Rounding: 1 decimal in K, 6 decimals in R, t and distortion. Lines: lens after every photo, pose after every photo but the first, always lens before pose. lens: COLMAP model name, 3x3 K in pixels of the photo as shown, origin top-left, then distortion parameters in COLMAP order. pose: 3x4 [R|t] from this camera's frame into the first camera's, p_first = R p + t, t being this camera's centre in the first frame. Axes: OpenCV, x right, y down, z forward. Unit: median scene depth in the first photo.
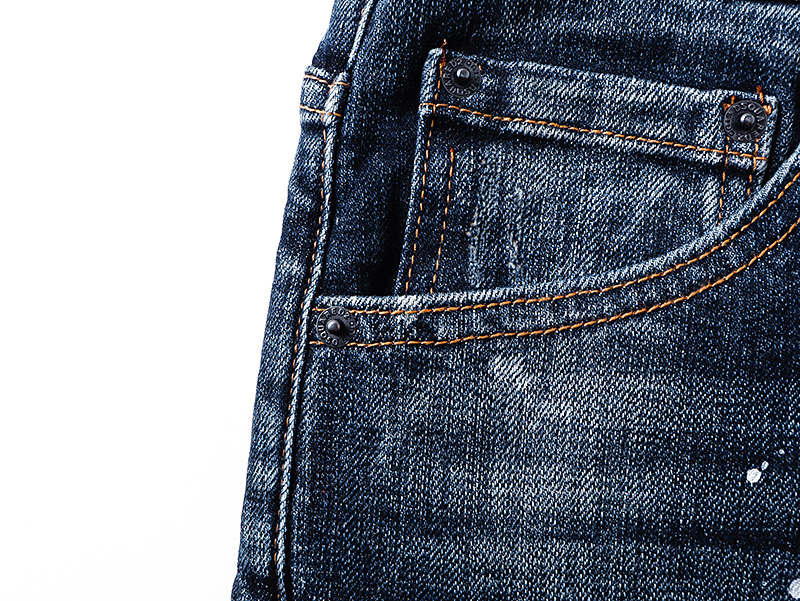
lens RADIAL K [[777.0, 0, 401.1], [0, 777.0, 316.1], [0, 0, 1]] dist [-0.007524, 0.013344]
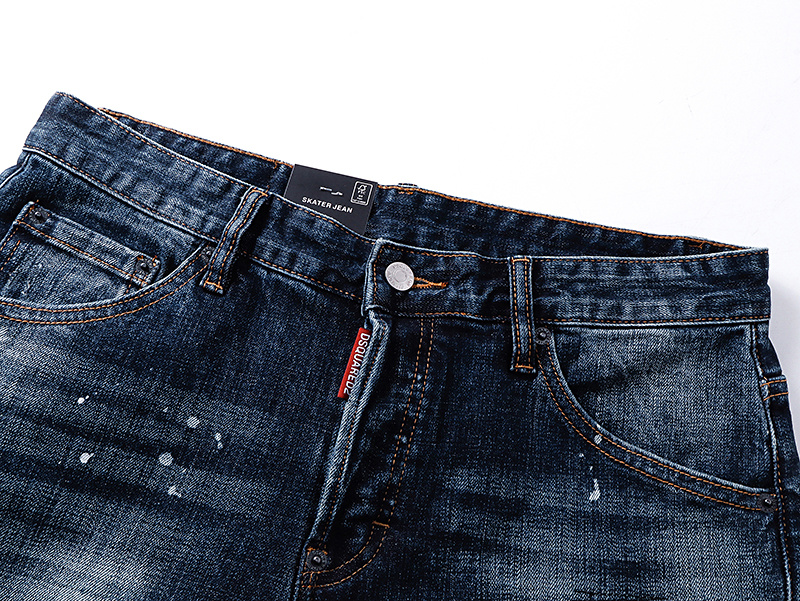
lens RADIAL K [[777.0, 0, 401.1], [0, 777.0, 316.1], [0, 0, 1]] dist [-0.007524, 0.013344]
pose [[0.950822, 0.297413, 0.086504, 1.015049], [-0.250080, 0.901921, -0.352133, 0.517644], [-0.182748, 0.313183, 0.931944, -1.289725]]
